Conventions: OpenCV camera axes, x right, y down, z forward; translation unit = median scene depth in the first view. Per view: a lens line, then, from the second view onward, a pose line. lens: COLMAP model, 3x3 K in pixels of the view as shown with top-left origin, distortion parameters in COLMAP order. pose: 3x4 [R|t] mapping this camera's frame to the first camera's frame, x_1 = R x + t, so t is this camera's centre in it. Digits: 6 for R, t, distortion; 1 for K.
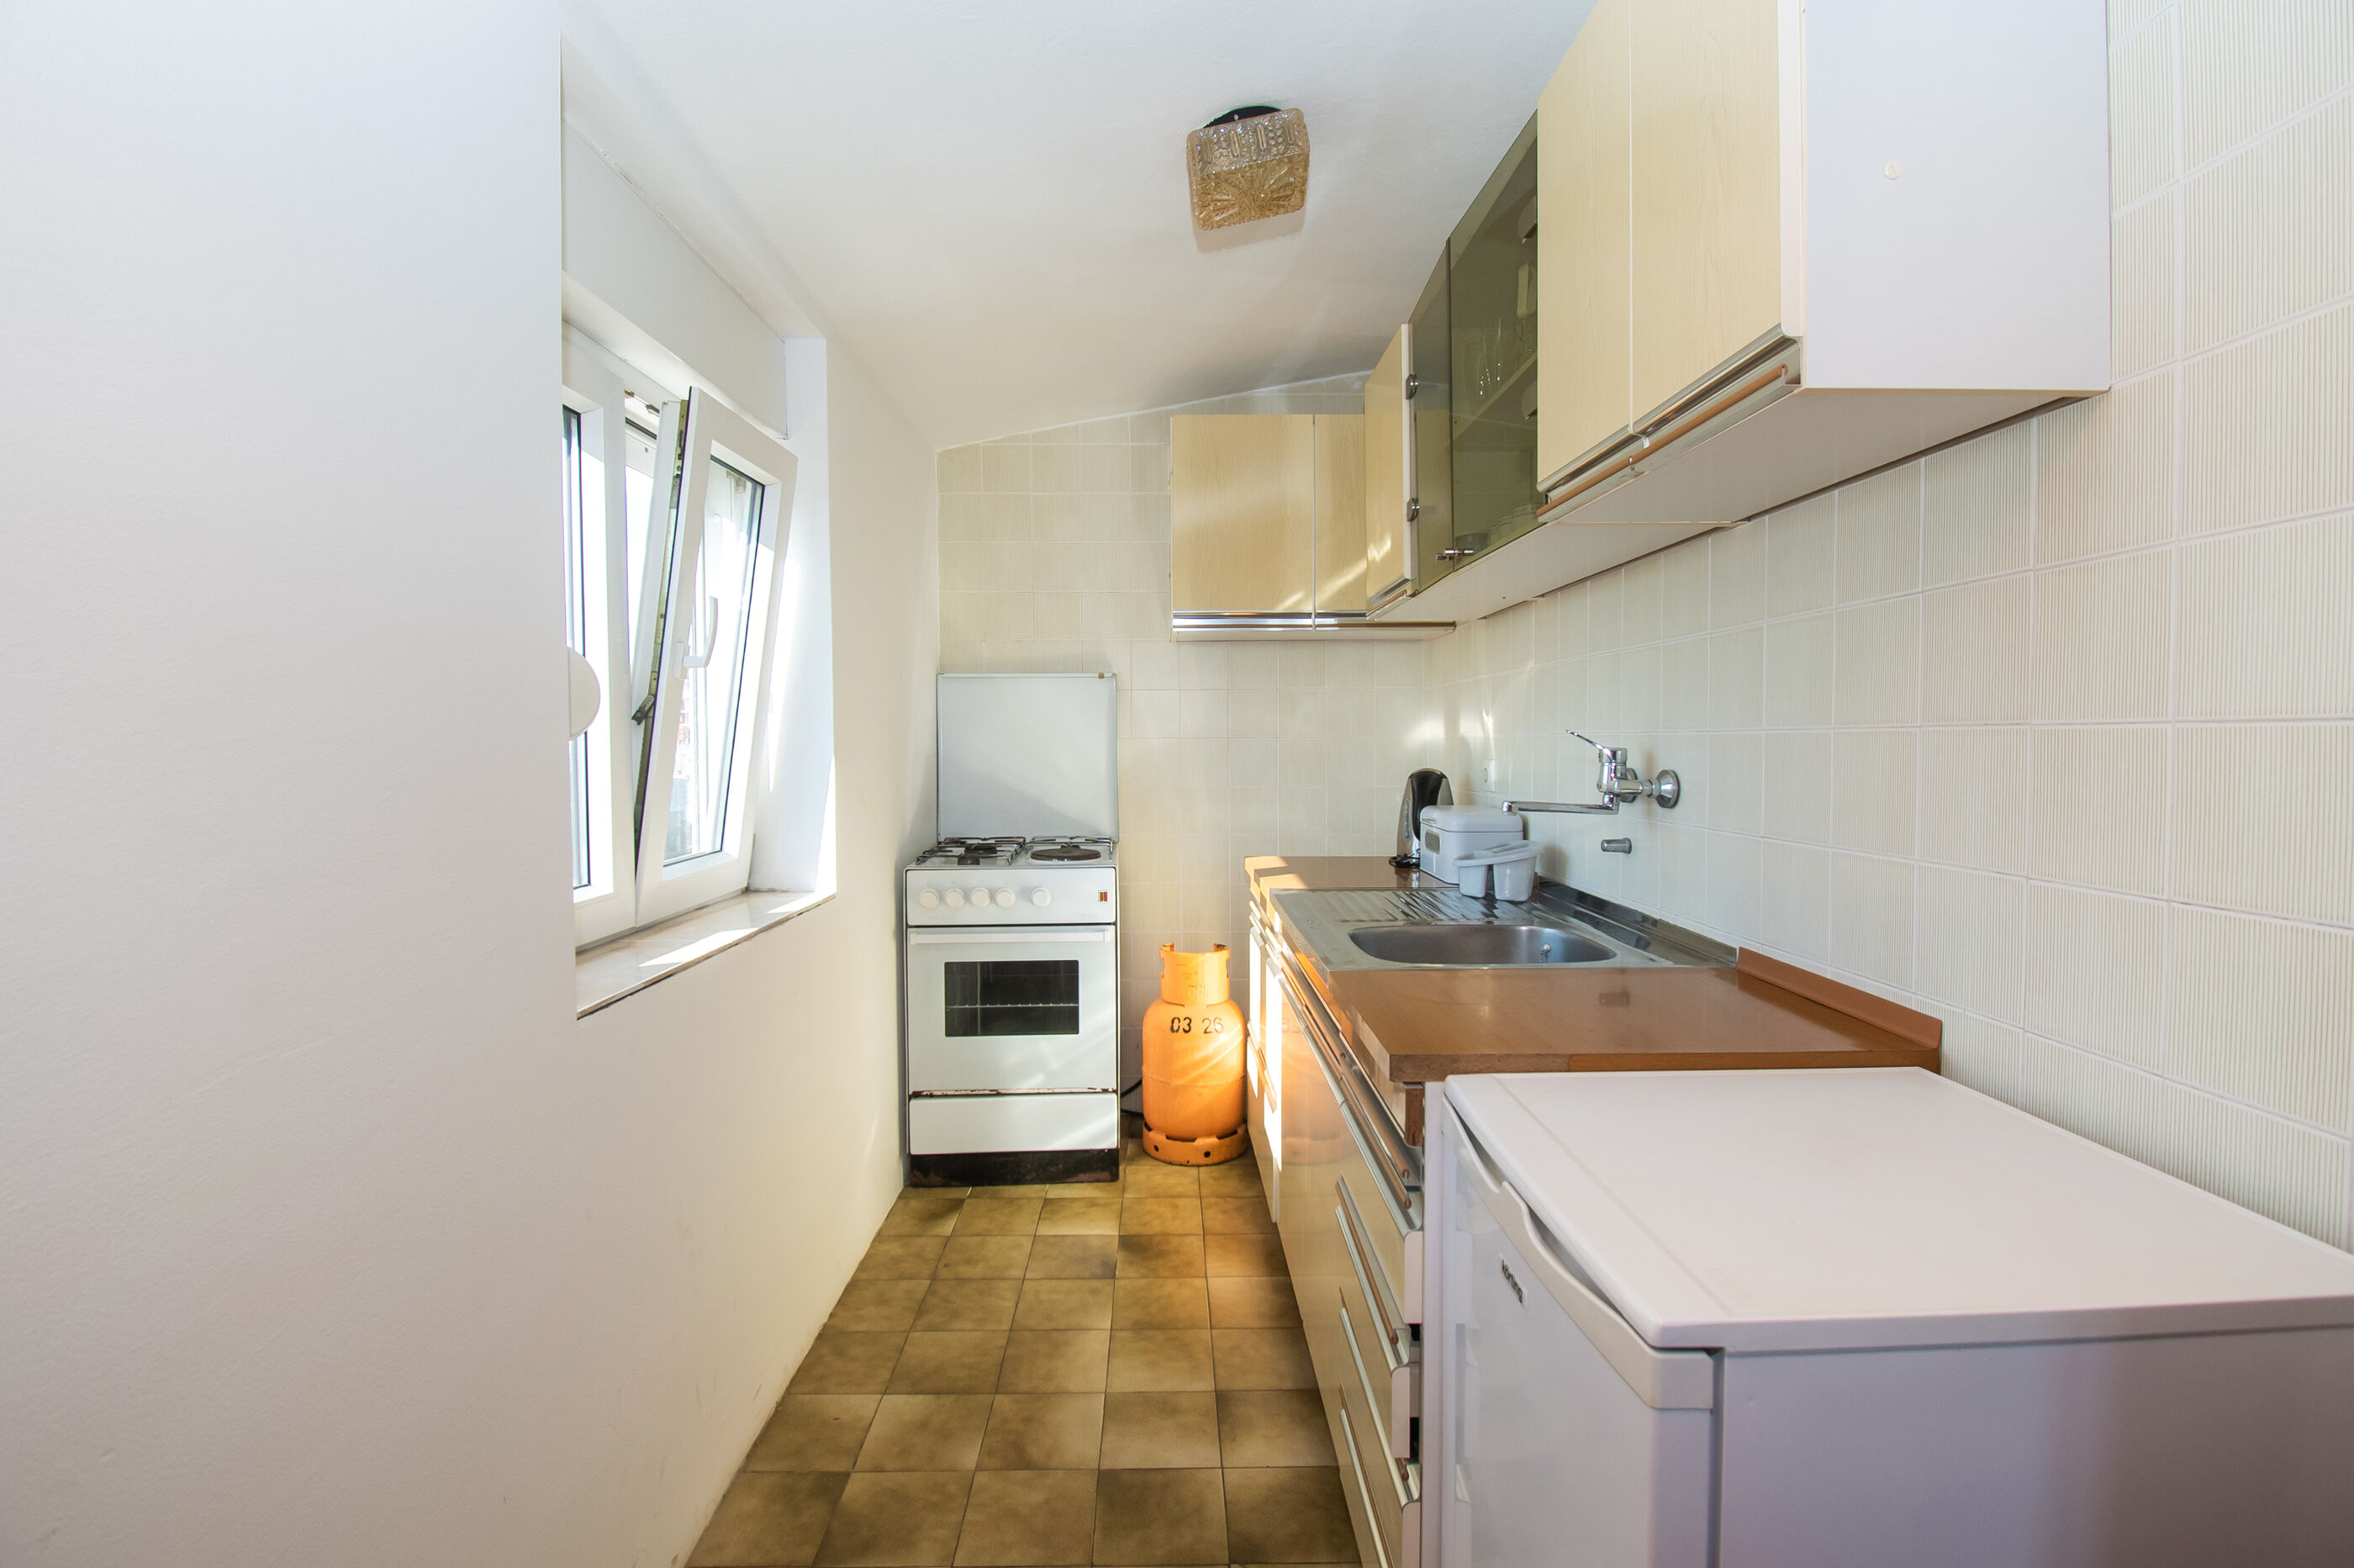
lens RADIAL K [[1035.5, 0, 1187.1], [0, 1035.5, 779.3], [0, 0, 1]] dist [-0.001454, -0.012923]
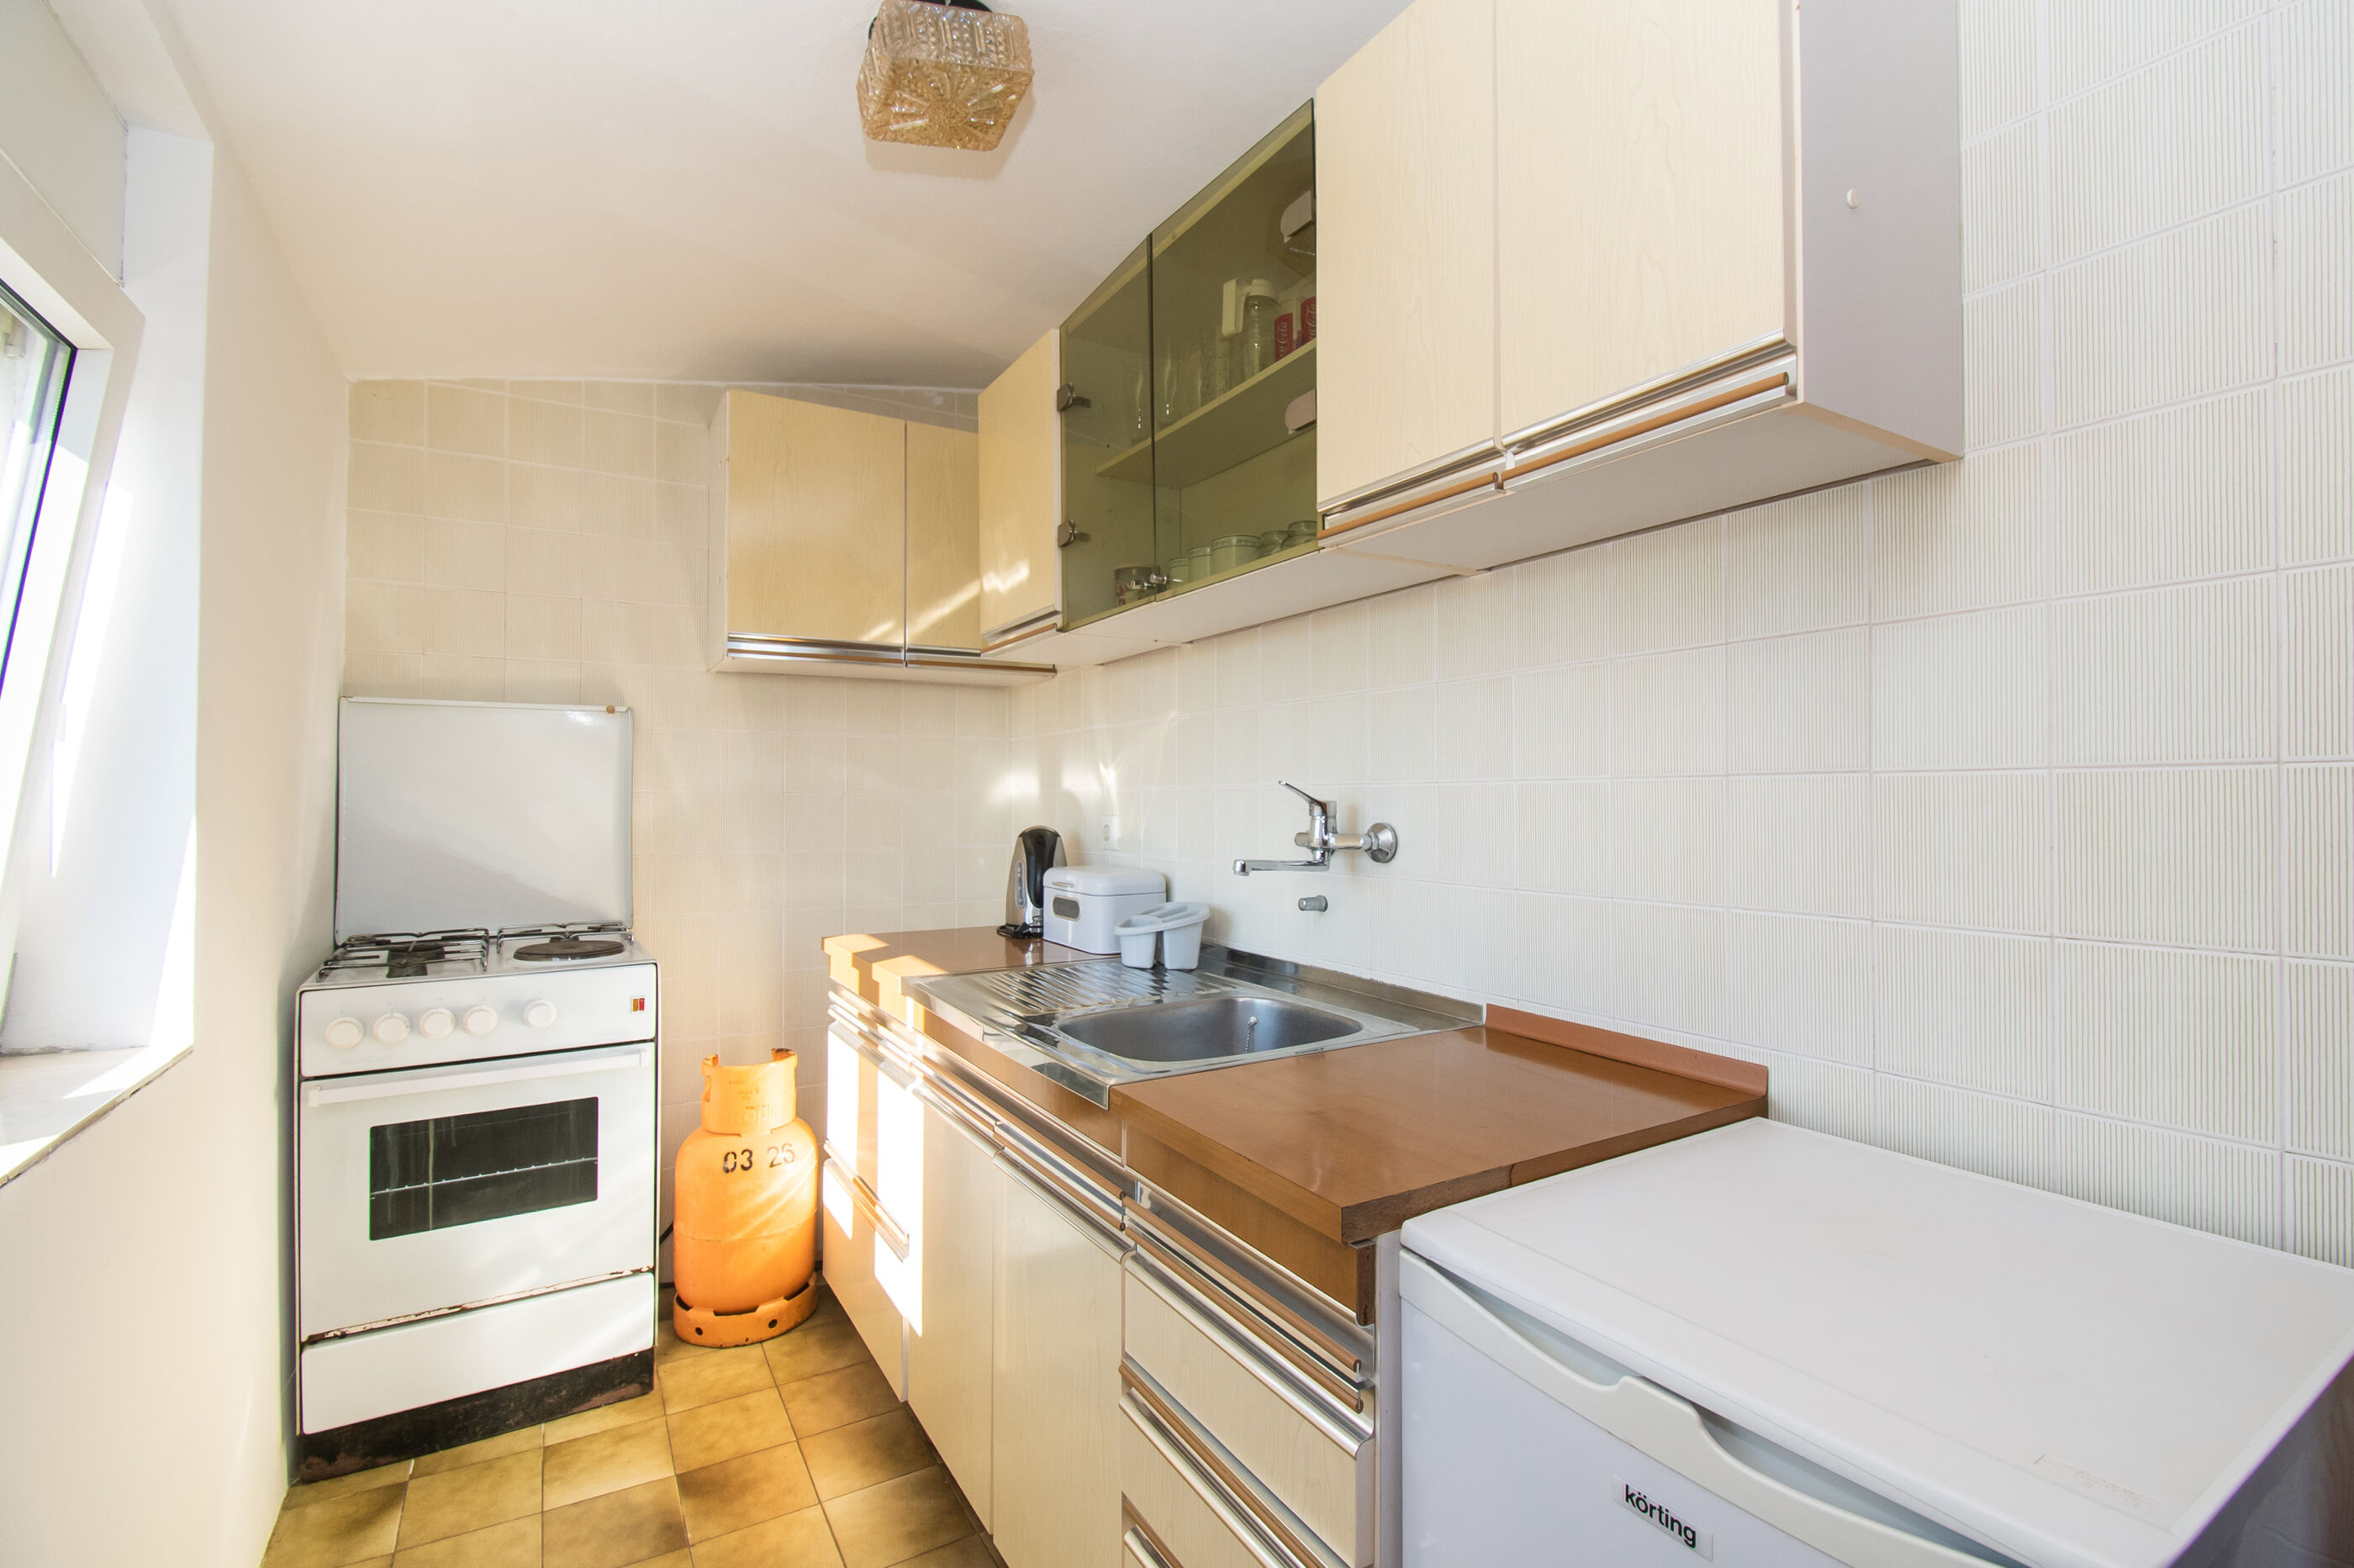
lens RADIAL K [[1035.5, 0, 1187.1], [0, 1035.5, 779.3], [0, 0, 1]] dist [-0.001454, -0.012923]
pose [[0.868379, 0.011278, 0.495772, -0.108789], [0.017485, 0.998423, -0.053339, -0.000995], [-0.495592, 0.054987, 0.866813, 0.159883]]
